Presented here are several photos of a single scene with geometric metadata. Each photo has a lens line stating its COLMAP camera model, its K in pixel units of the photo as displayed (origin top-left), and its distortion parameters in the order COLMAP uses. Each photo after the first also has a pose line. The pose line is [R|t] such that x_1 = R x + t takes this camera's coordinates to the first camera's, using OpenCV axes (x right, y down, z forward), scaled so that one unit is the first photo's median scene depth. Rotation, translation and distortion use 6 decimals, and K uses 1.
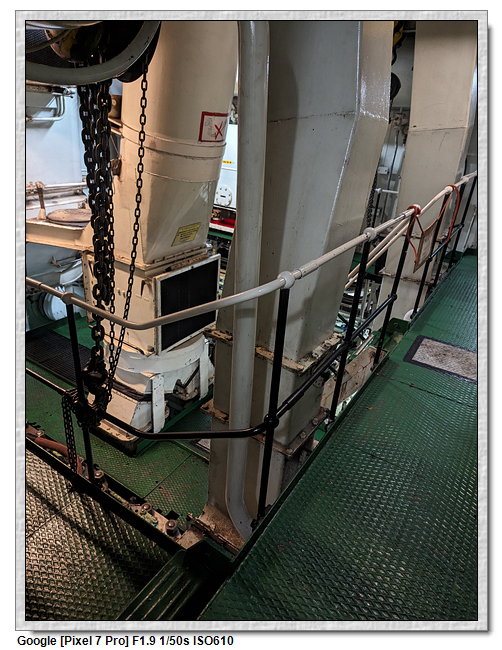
lens RADIAL K [[419.0, 0, 252.3], [0, 419.0, 322.0], [0, 0, 1]] dist [0.058768, -0.042926]
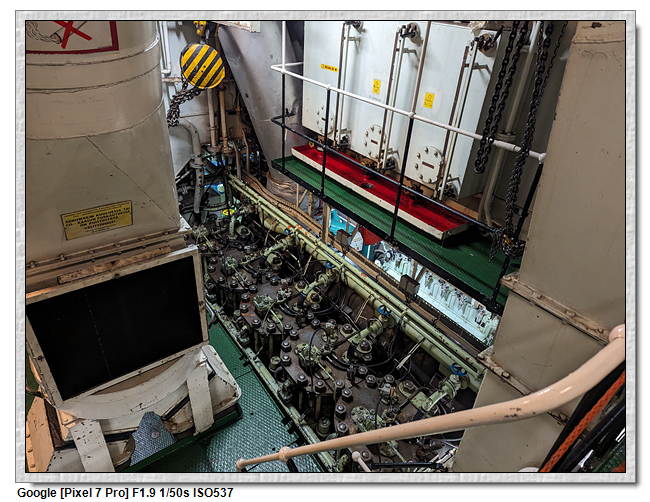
lens RADIAL K [[419.0, 0, 322.4], [0, 419.0, 251.6], [0, 0, 1]] dist [0.058768, -0.042926]
pose [[0.933385, 0.176974, -0.312204, 0.073096], [-0.147775, 0.982309, 0.115030, -0.068563], [0.327038, -0.061231, 0.943025, 0.143338]]
